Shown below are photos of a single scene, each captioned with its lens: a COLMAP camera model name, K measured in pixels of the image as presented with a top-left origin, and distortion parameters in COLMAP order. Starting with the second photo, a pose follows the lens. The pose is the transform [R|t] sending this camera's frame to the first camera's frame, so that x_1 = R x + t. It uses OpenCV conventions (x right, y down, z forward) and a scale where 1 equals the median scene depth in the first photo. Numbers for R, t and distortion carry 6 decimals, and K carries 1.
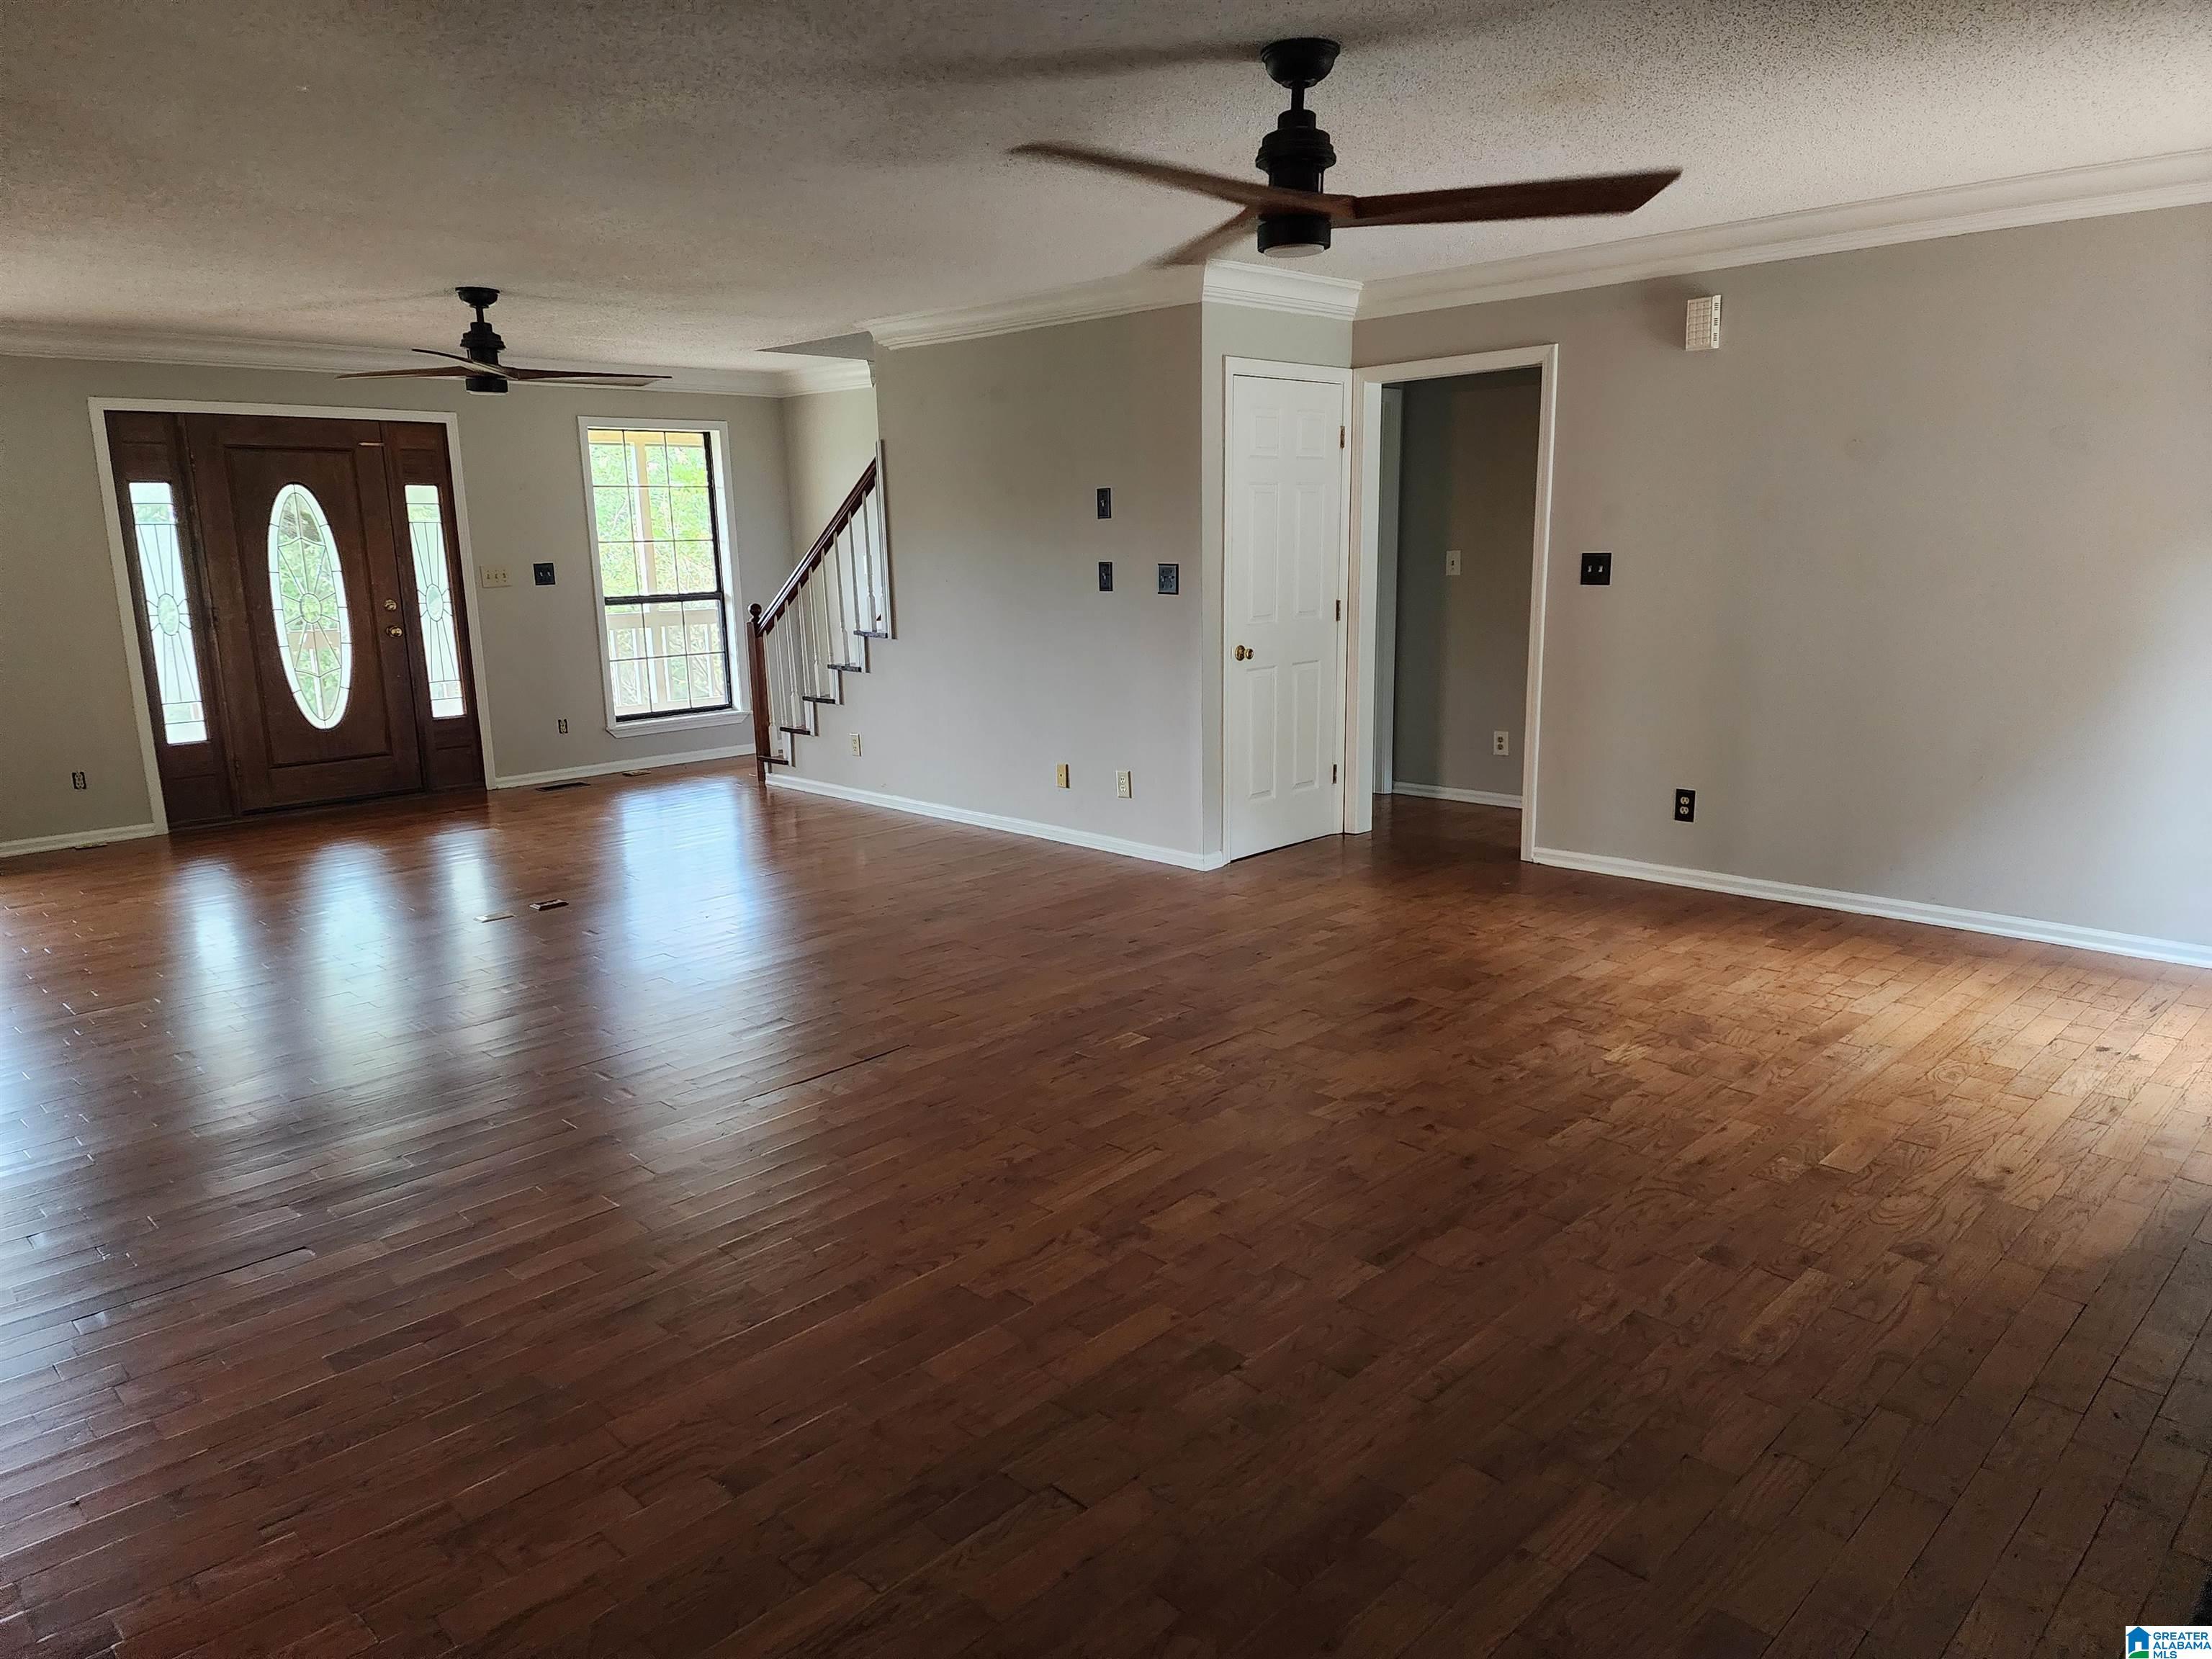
lens RADIAL K [[1453.7, 0, 1089.5], [0, 1453.7, 828.3], [0, 0, 1]] dist [0.122350, -0.146264]
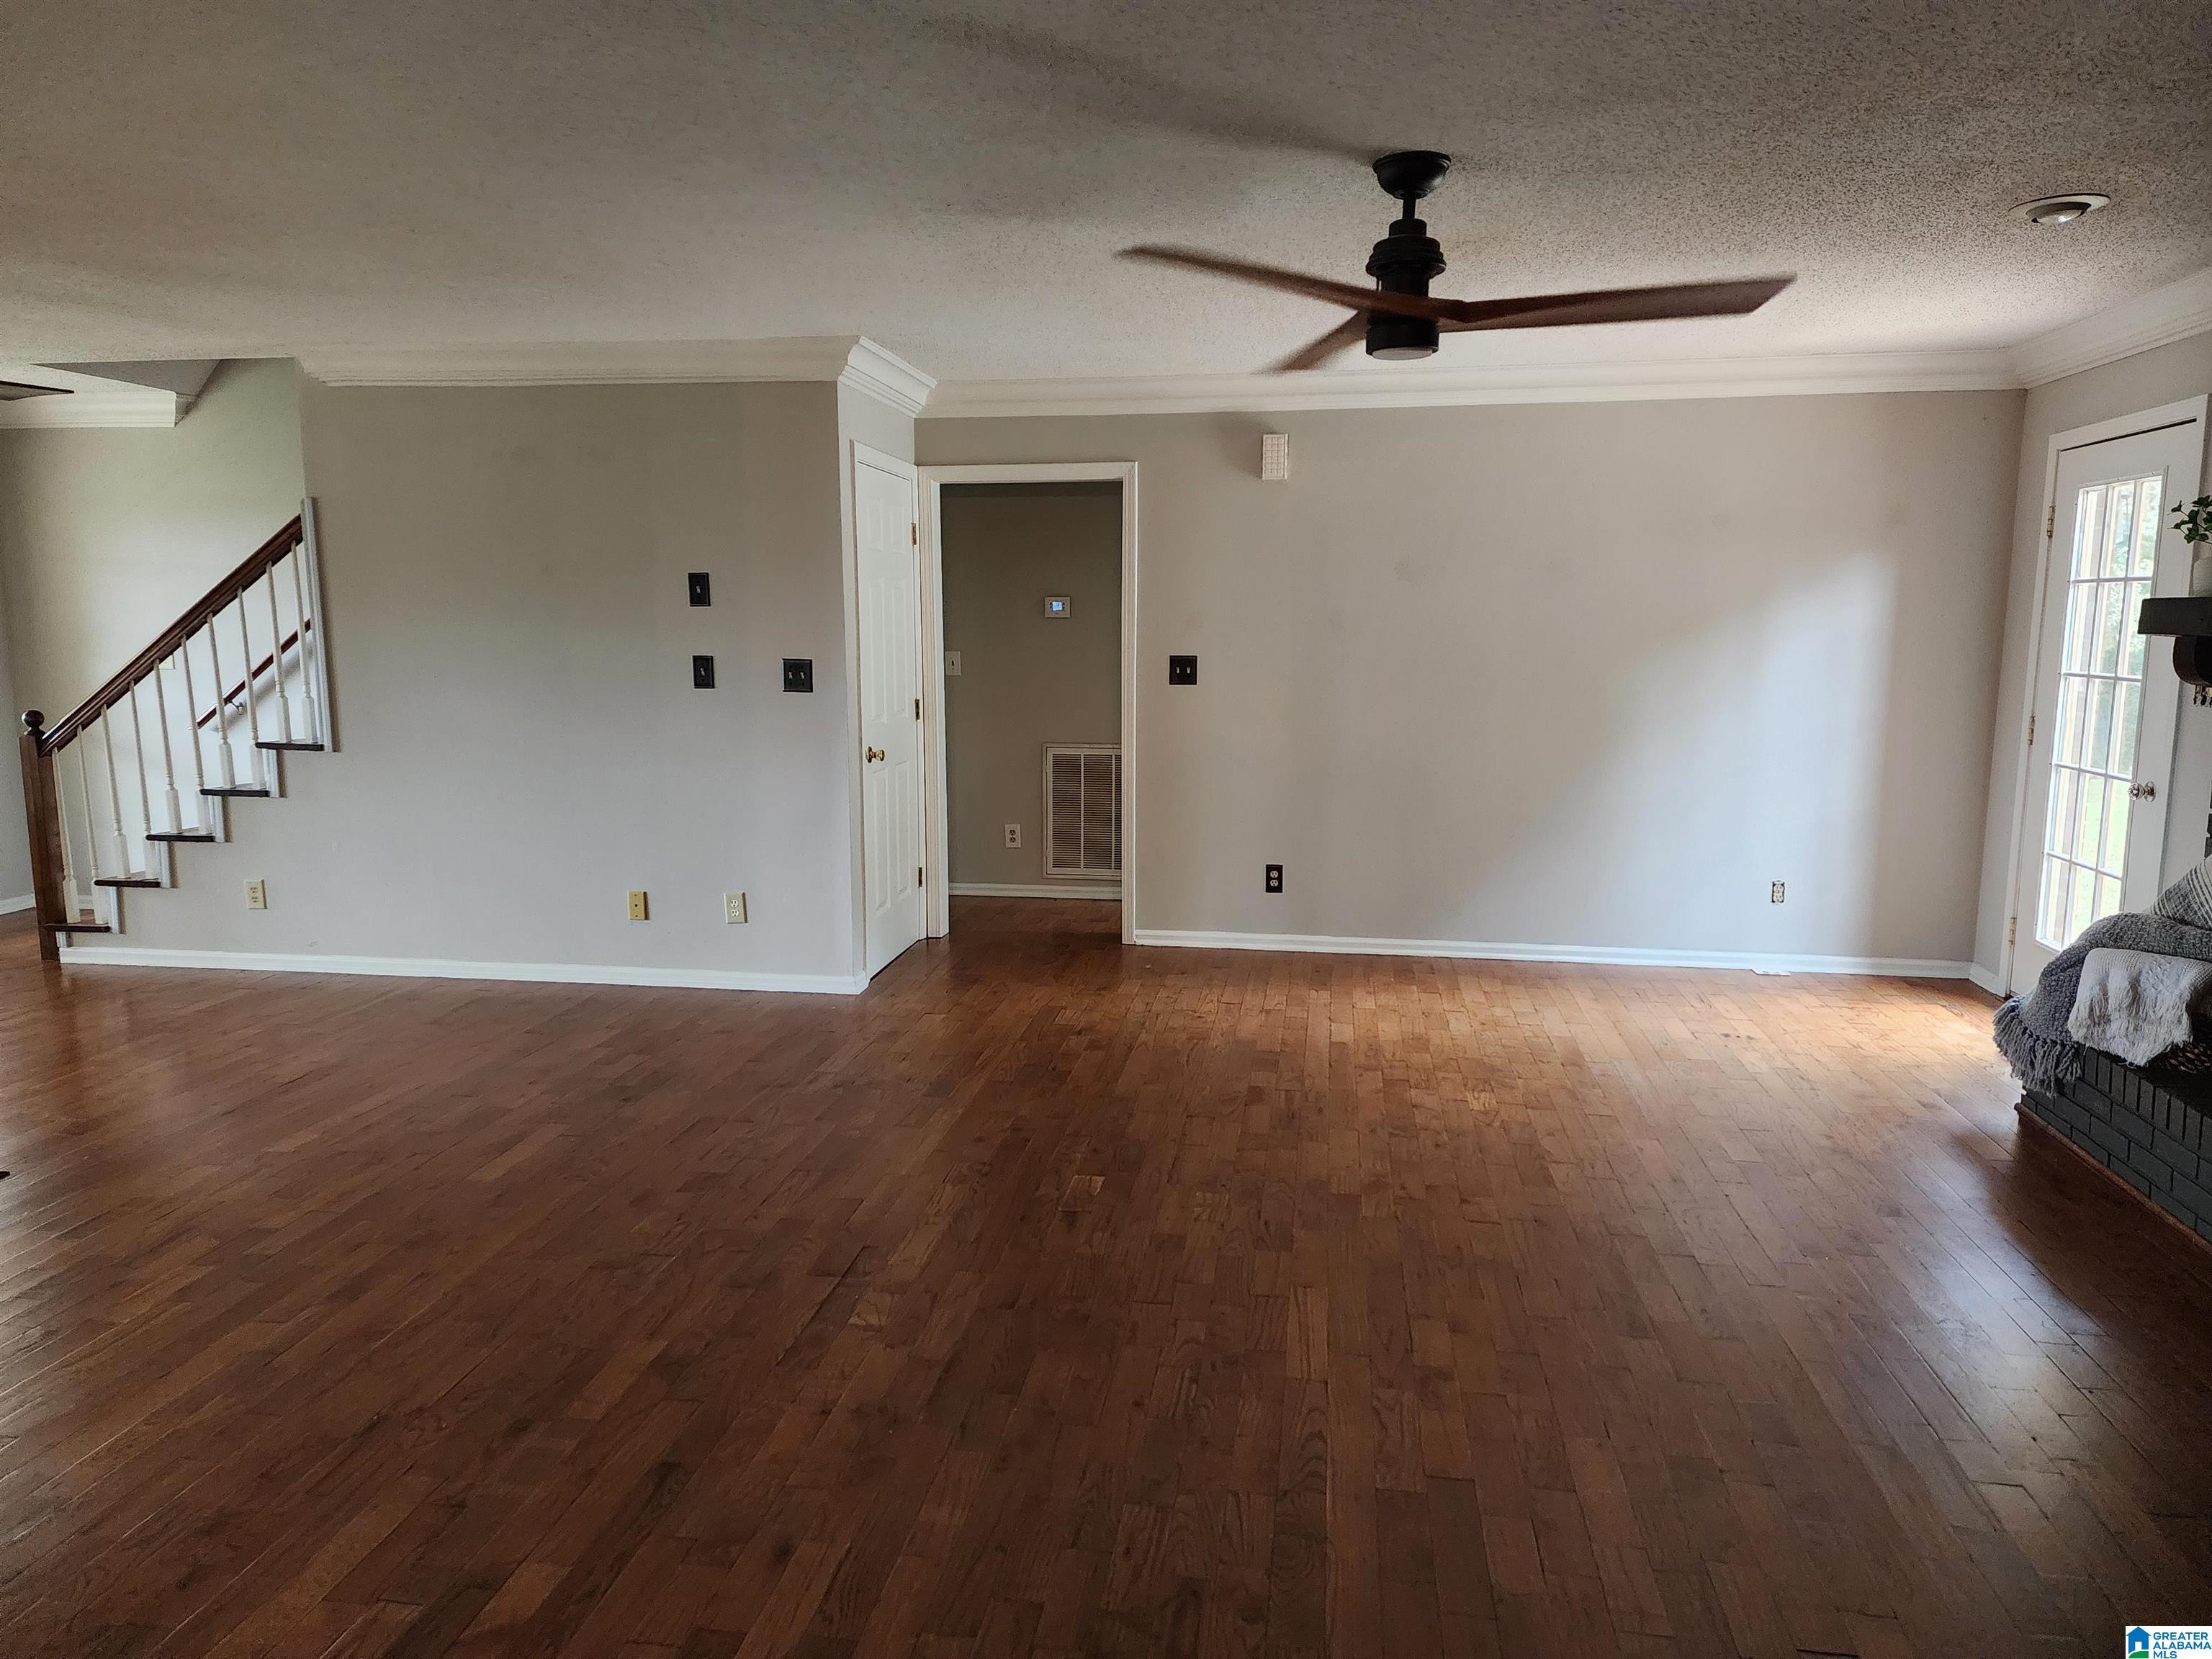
lens RADIAL K [[1453.7, 0, 1089.5], [0, 1453.7, 828.3], [0, 0, 1]] dist [0.122350, -0.146264]
pose [[0.803771, -0.062025, 0.591697, -0.363258], [0.100526, 0.994409, -0.032318, -0.031937], [-0.586385, 0.085457, 0.805512, 0.186974]]
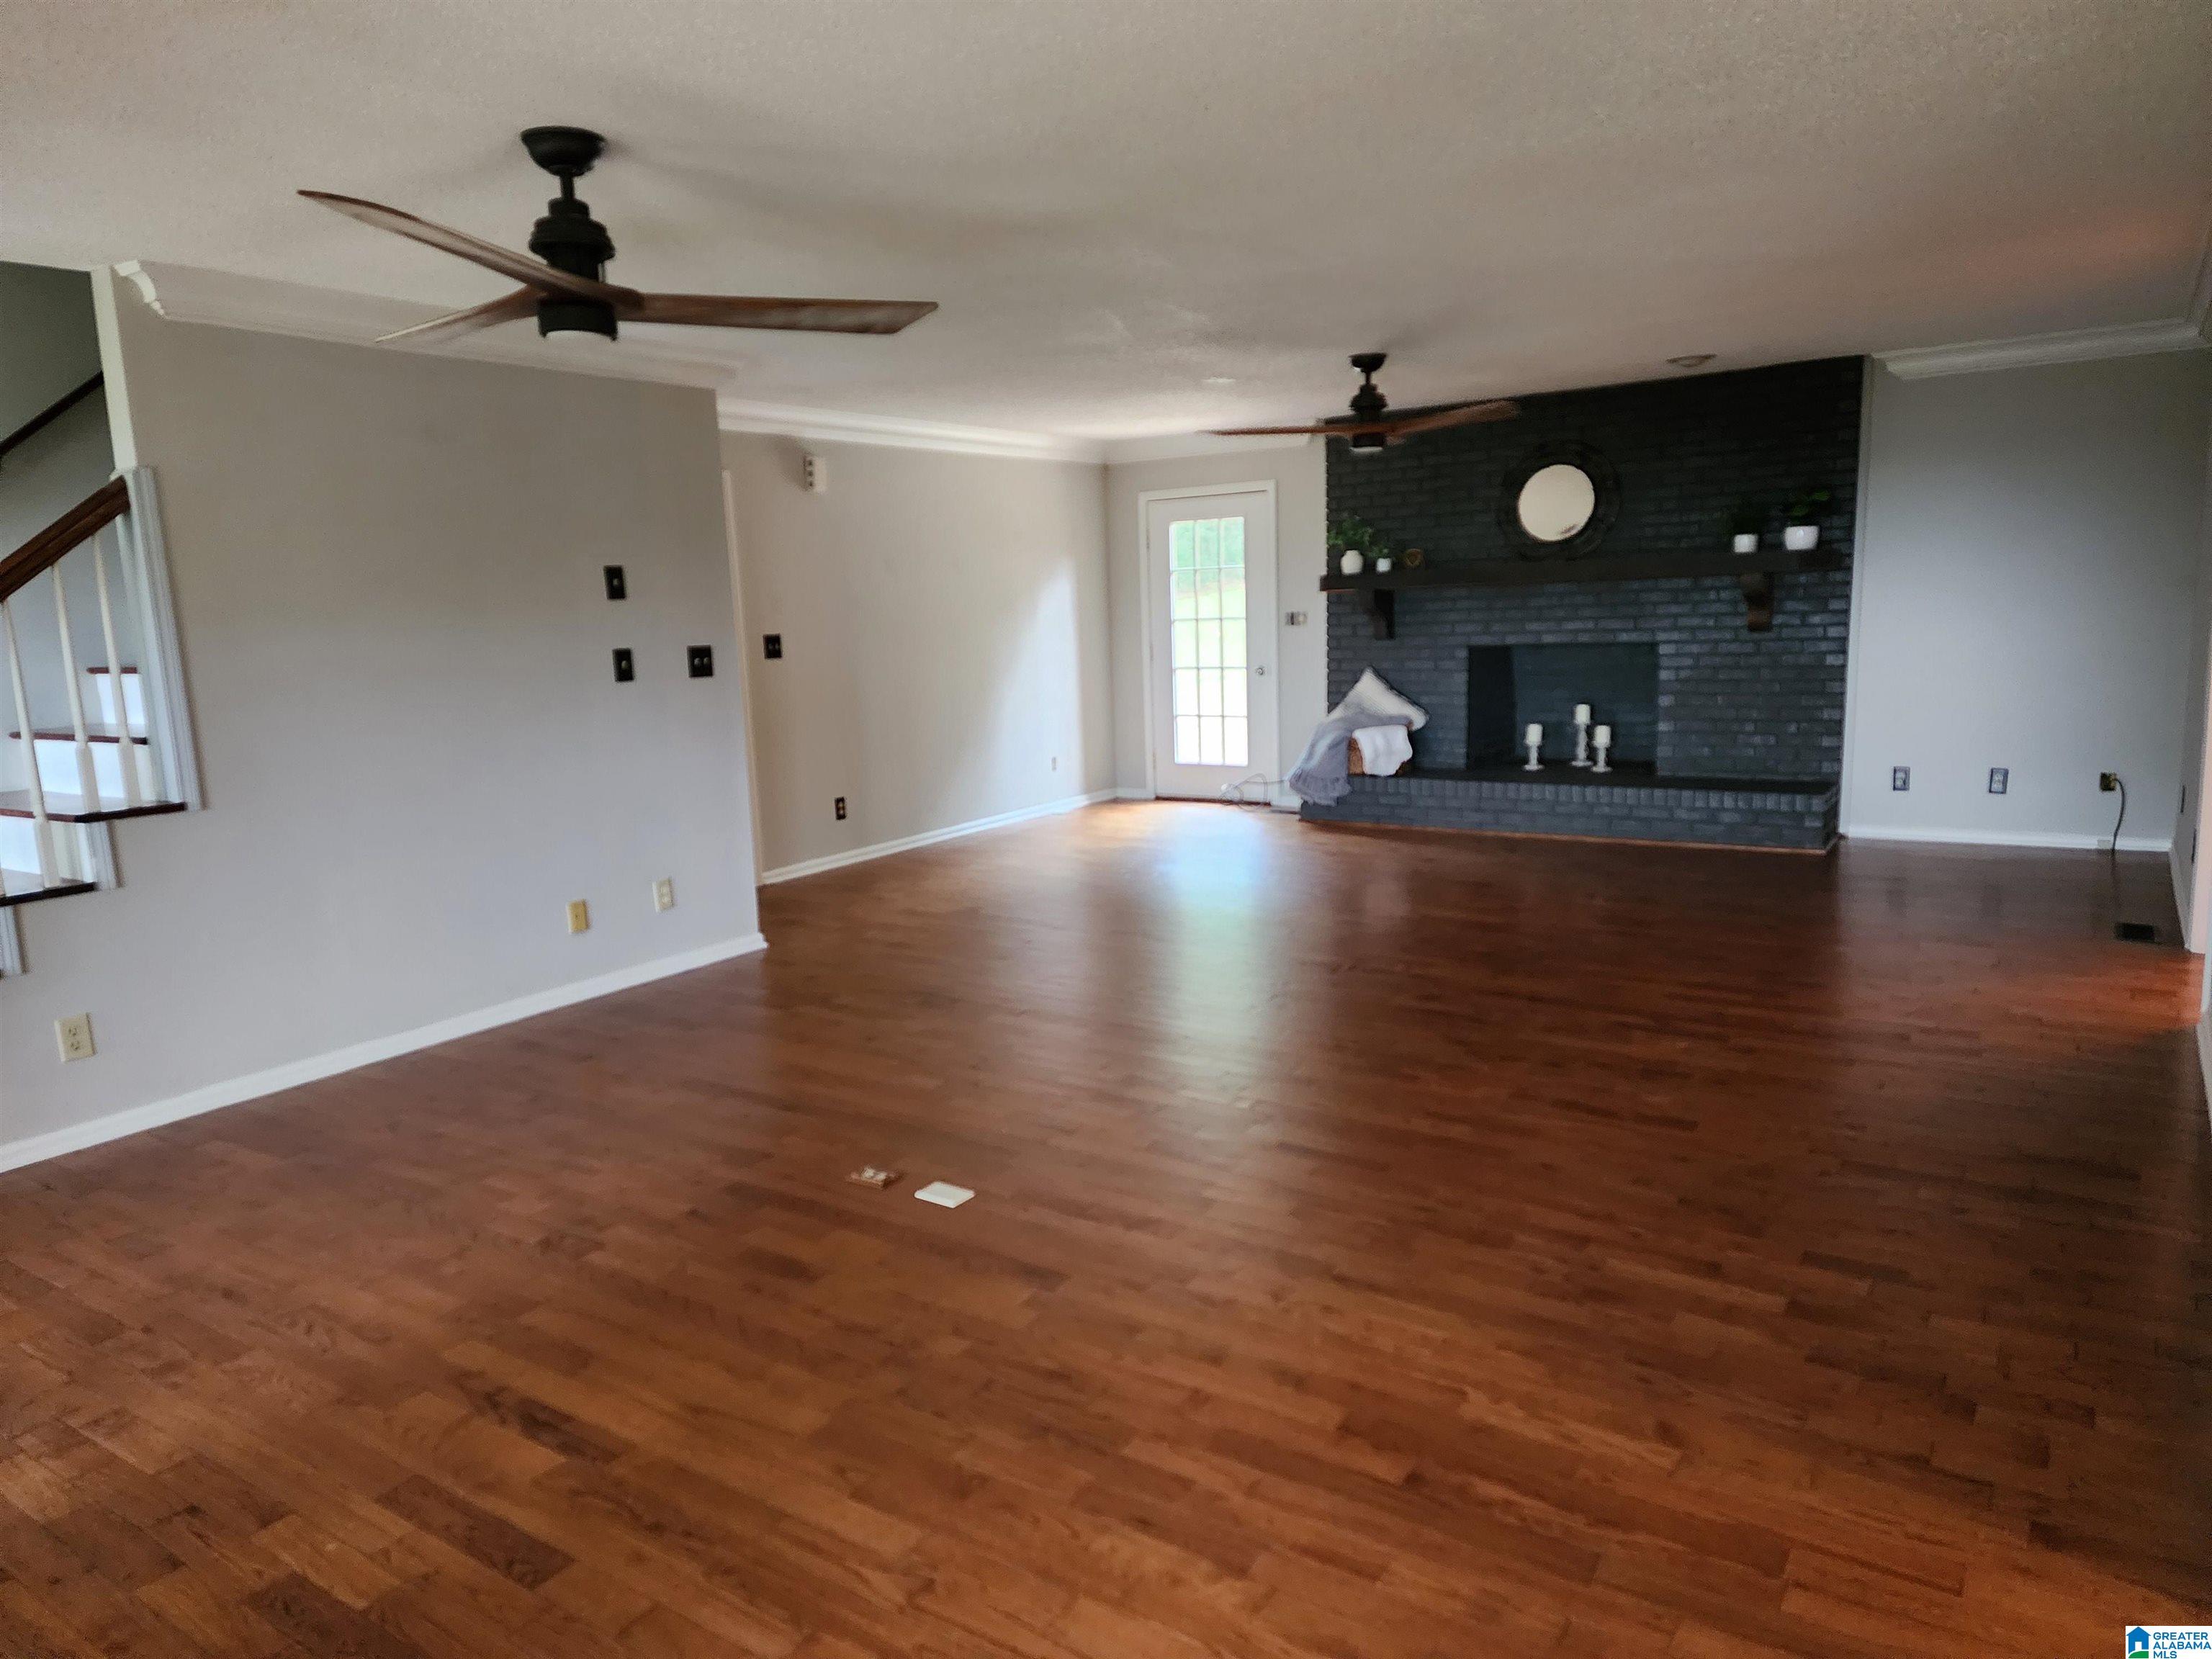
lens RADIAL K [[1453.7, 0, 1089.5], [0, 1453.7, 828.3], [0, 0, 1]] dist [0.122350, -0.146264]
pose [[-0.194981, -0.129486, 0.972222, -1.010137], [0.235124, 0.956172, 0.174503, -0.186025], [-0.952207, 0.262618, -0.155991, 0.996682]]
